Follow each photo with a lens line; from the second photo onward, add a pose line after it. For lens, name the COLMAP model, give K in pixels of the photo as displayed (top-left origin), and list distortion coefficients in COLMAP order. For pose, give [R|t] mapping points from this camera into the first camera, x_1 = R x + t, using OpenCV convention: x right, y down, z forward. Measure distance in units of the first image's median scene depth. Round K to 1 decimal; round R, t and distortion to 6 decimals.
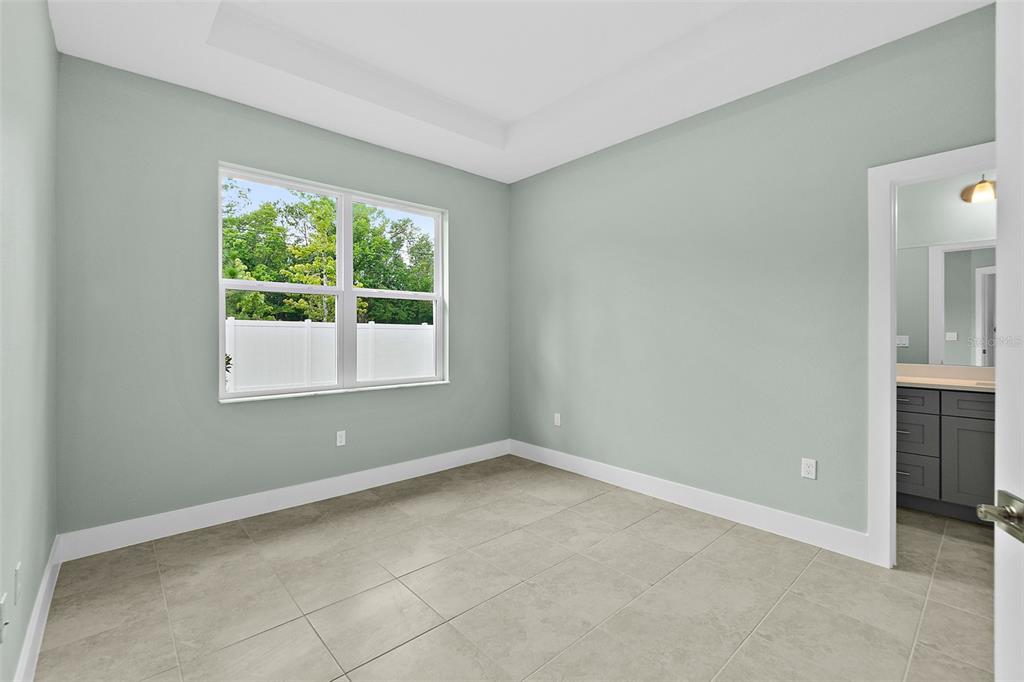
lens RADIAL K [[448.1, 0, 496.9], [0, 448.1, 328.4], [0, 0, 1]] dist [-0.007346, 0.003075]
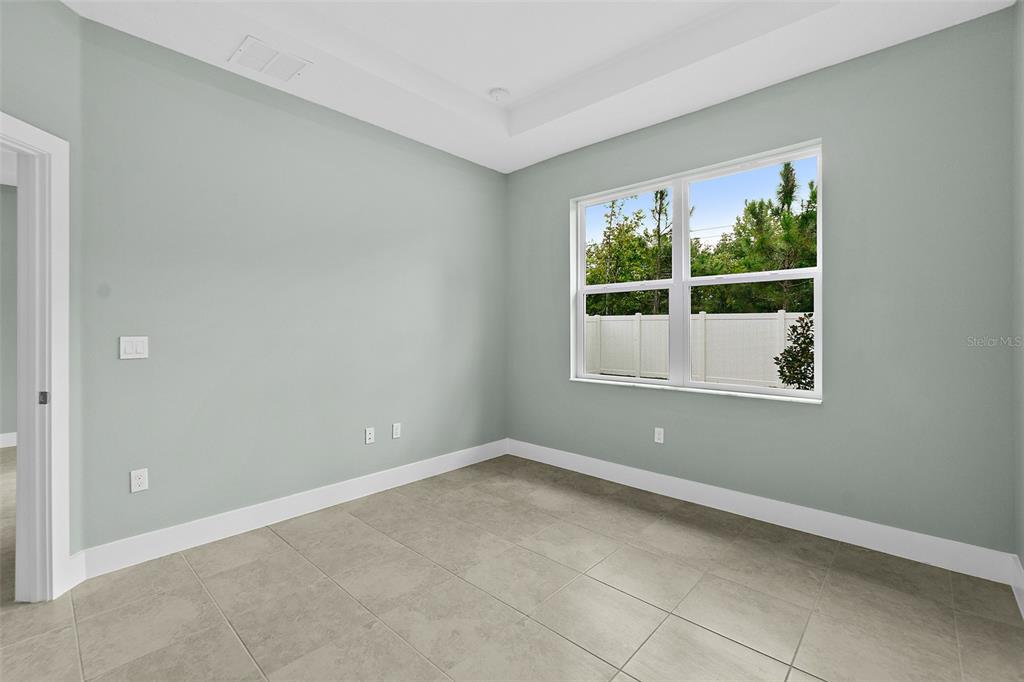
lens RADIAL K [[448.1, 0, 495.2], [0, 448.1, 334.5], [0, 0, 1]] dist [-0.007346, 0.003075]
pose [[0.077841, 0.011489, -0.996900, 0.709682], [0.010078, 0.999873, 0.012310, 0.014911], [0.996915, -0.011005, 0.077715, 0.695874]]
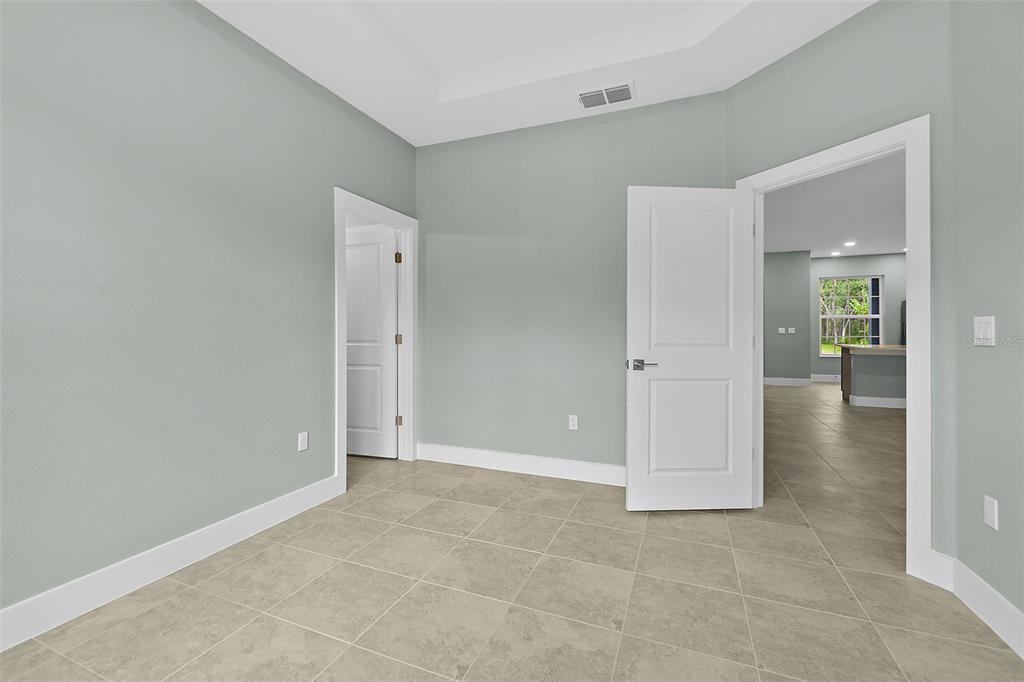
lens RADIAL K [[448.1, 0, 497.5], [0, 448.1, 332.2], [0, 0, 1]] dist [-0.007346, 0.003075]
pose [[-0.429733, -0.004932, 0.902942, -0.436731], [-0.003063, 0.999987, 0.004004, 0.043810], [-0.902951, -0.001045, -0.429743, 0.972745]]
